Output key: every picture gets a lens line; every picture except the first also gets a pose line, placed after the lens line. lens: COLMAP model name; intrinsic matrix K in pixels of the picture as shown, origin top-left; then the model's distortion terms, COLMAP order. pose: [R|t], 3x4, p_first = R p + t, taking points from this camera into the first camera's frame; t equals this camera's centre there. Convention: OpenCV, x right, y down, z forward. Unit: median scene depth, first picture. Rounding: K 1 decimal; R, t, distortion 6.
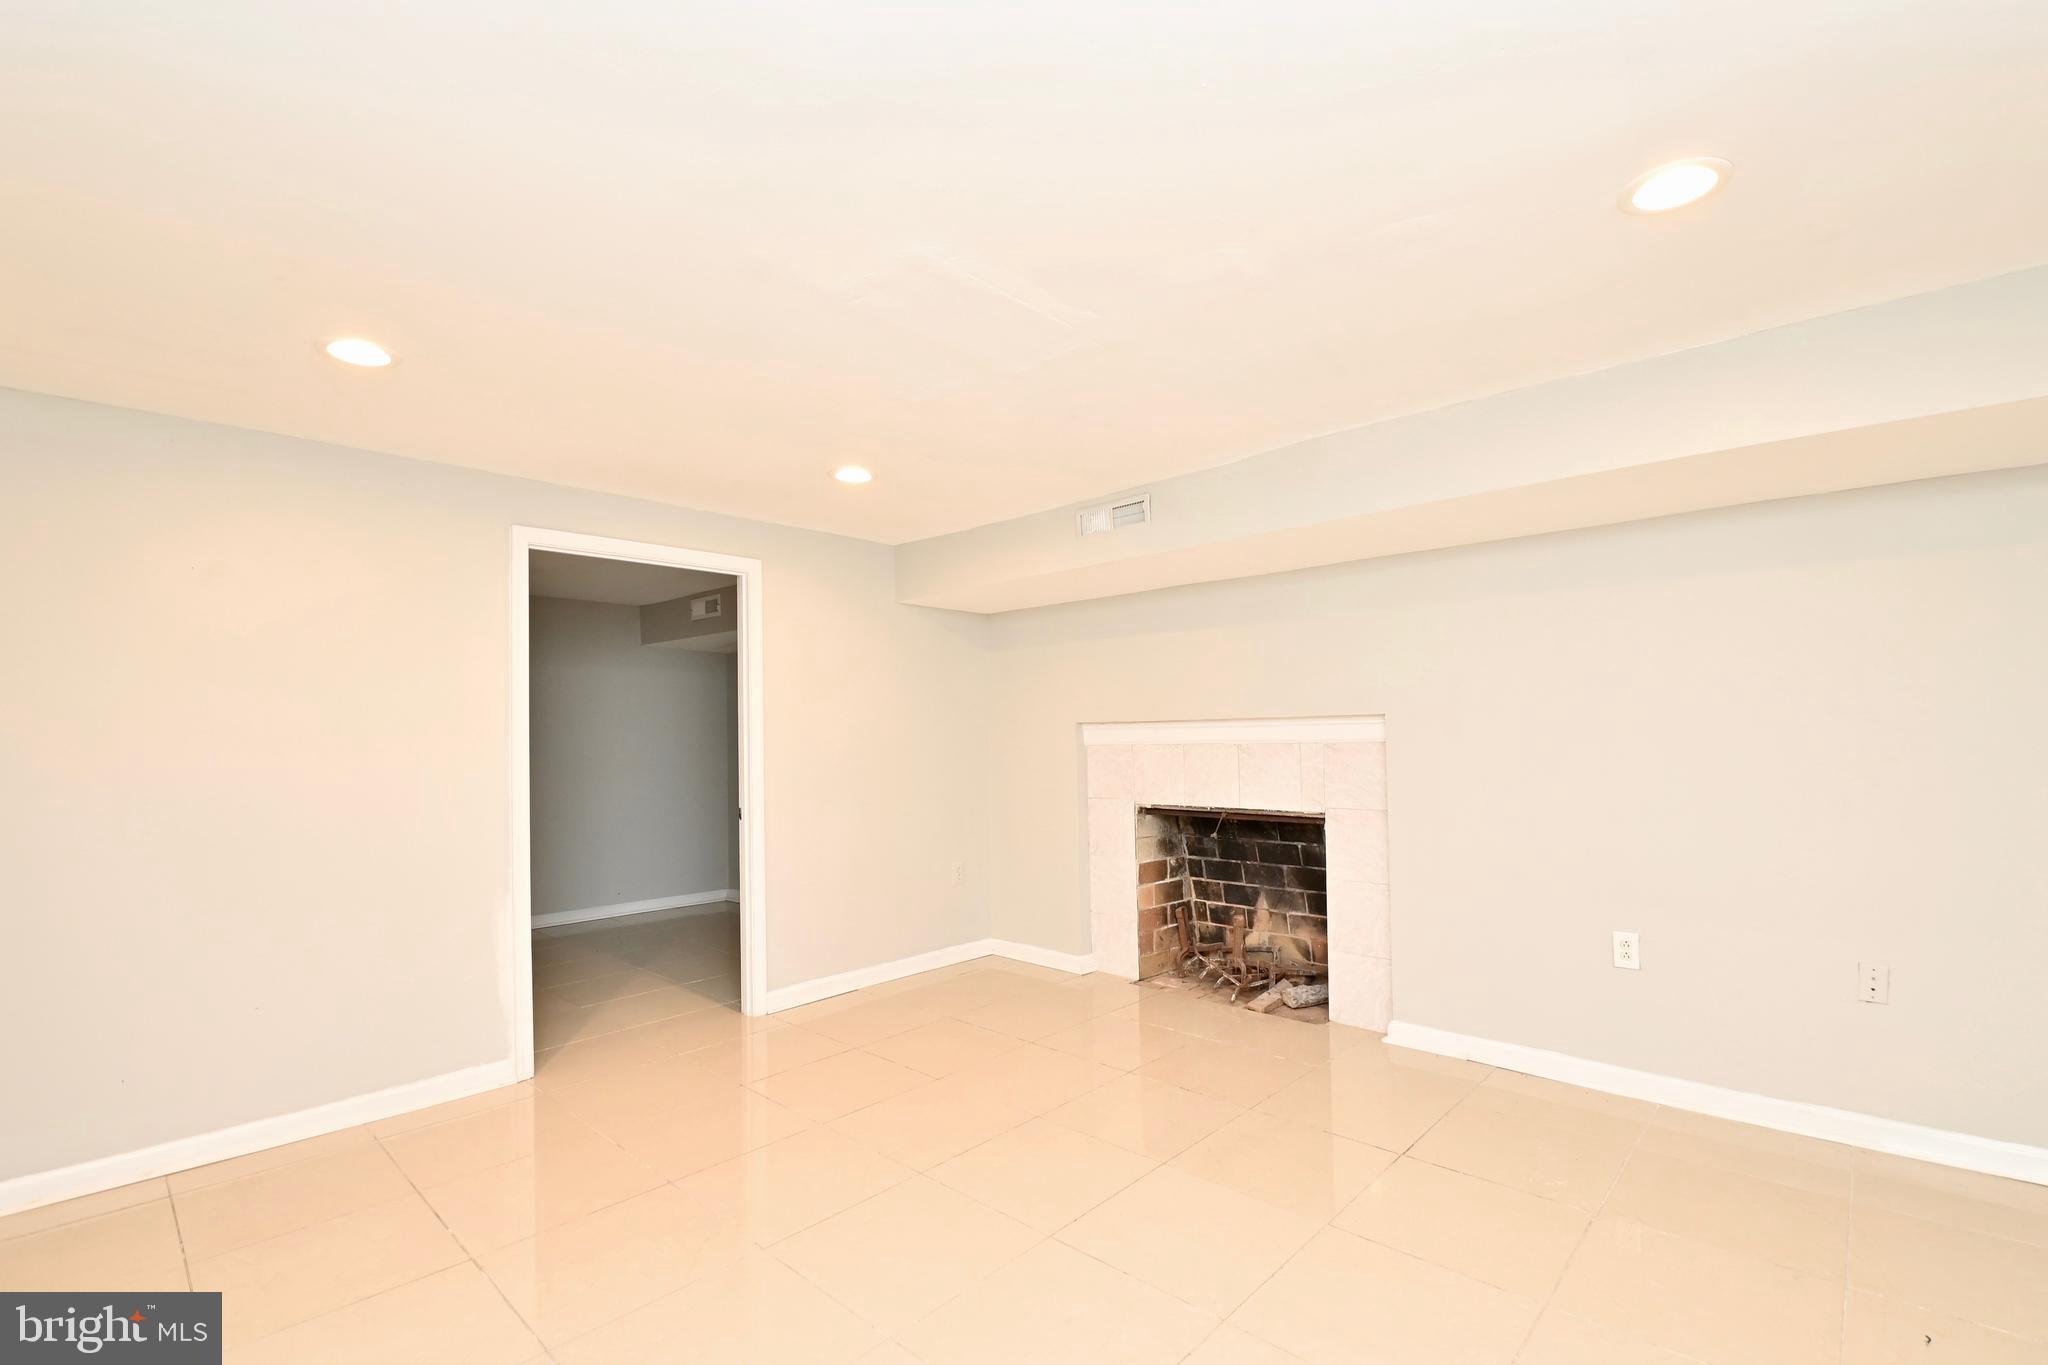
lens RADIAL K [[897.7, 0, 1039.3], [0, 897.7, 721.3], [0, 0, 1]] dist [0.023643, -0.029430]
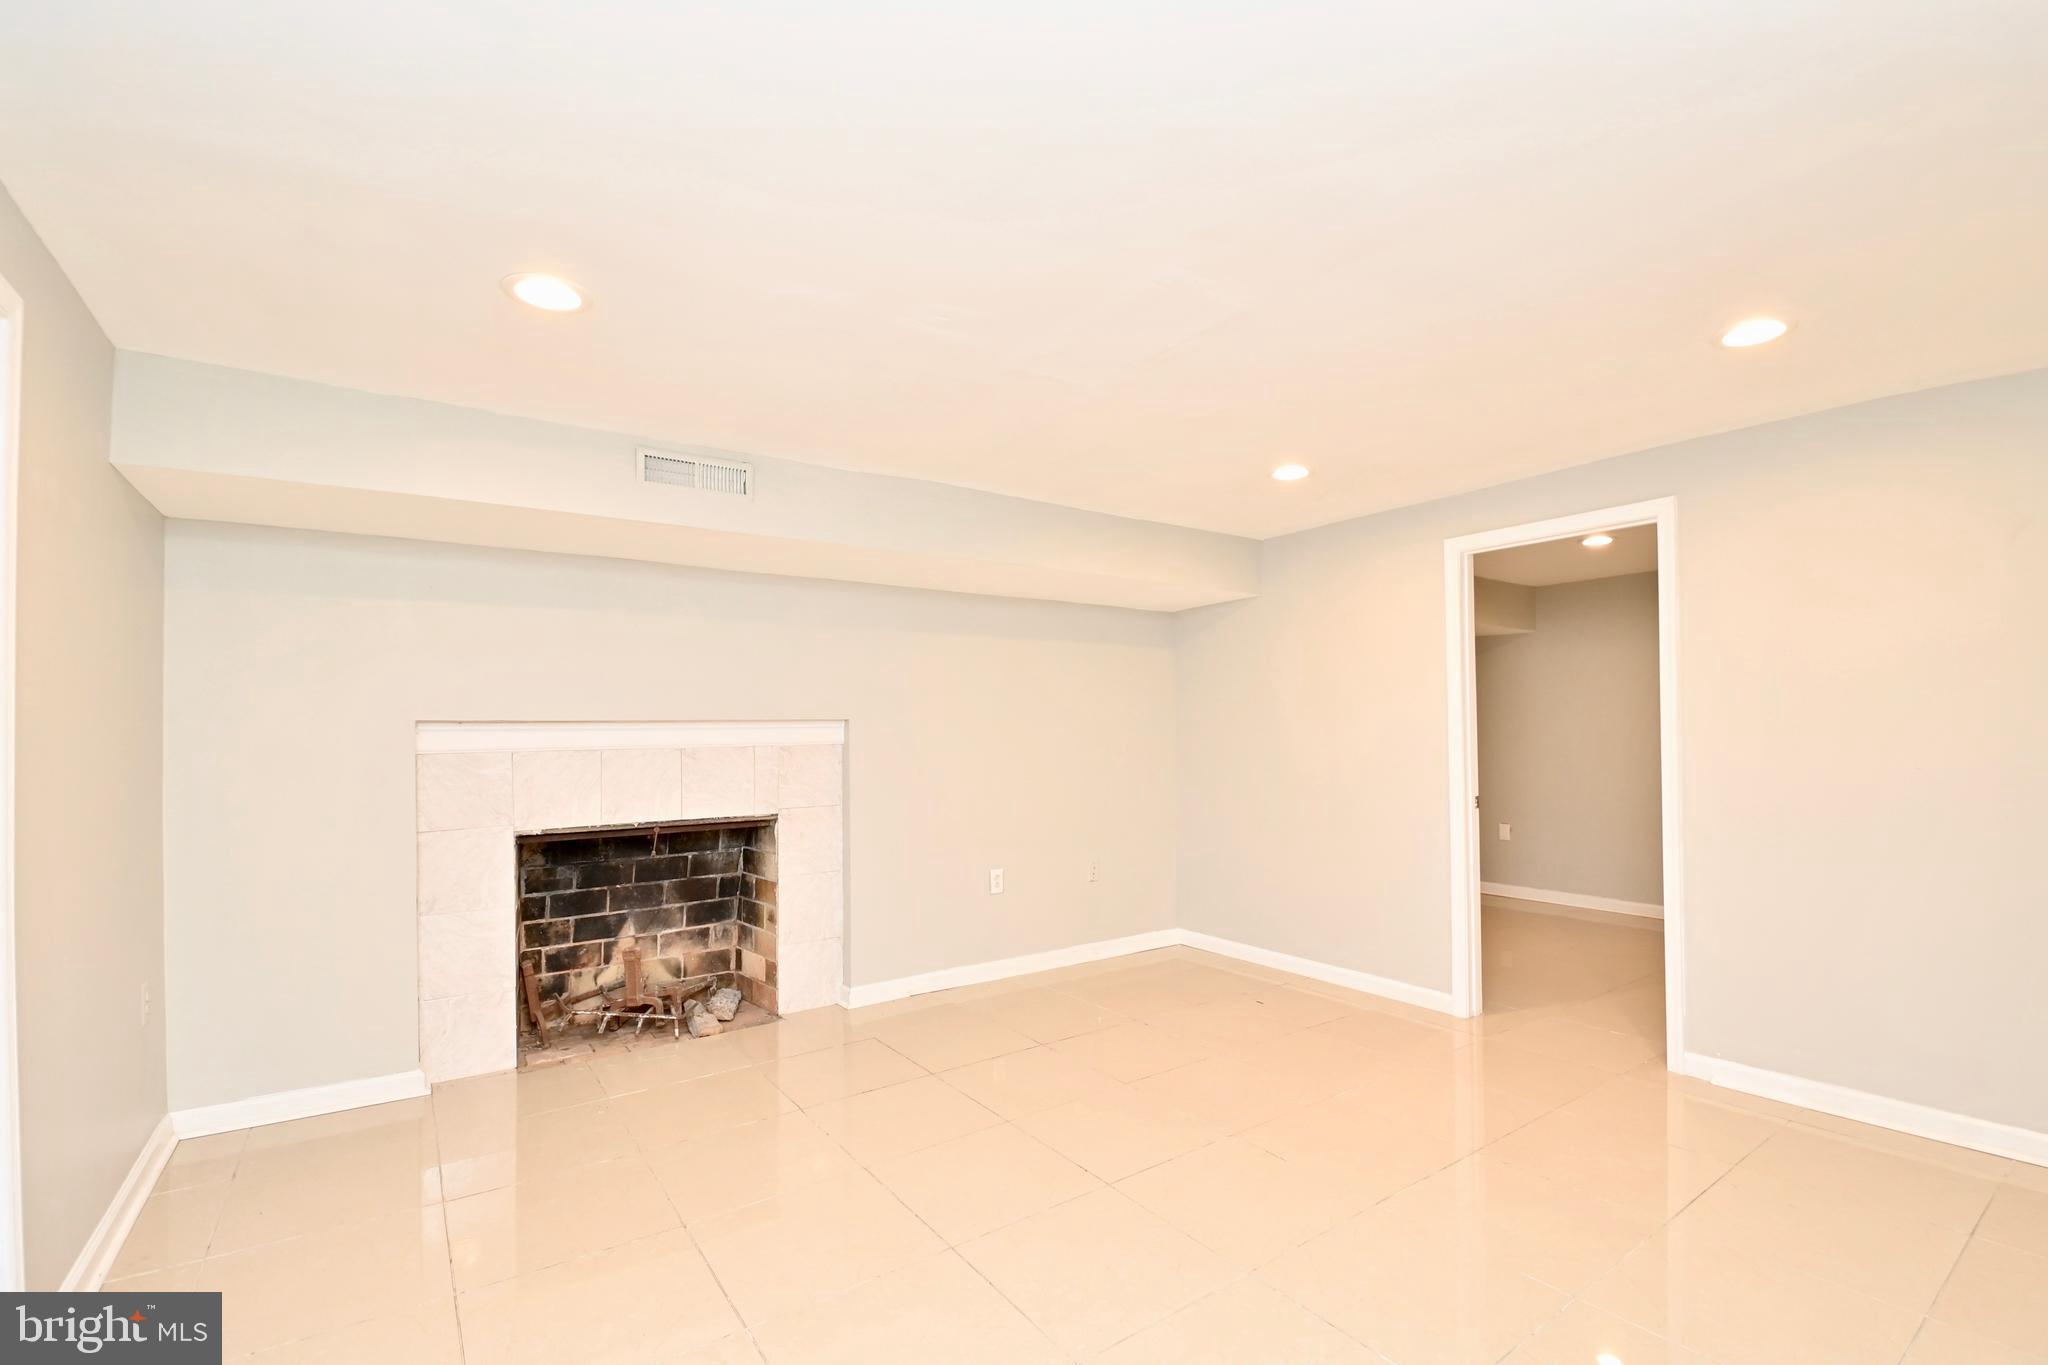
lens RADIAL K [[897.7, 0, 1039.3], [0, 897.7, 721.3], [0, 0, 1]] dist [0.023643, -0.029430]
pose [[0.196315, 0.025677, 0.980205, -0.558124], [-0.006839, 0.999669, -0.024817, 0.016868], [-0.980517, -0.001832, 0.196425, 0.440931]]
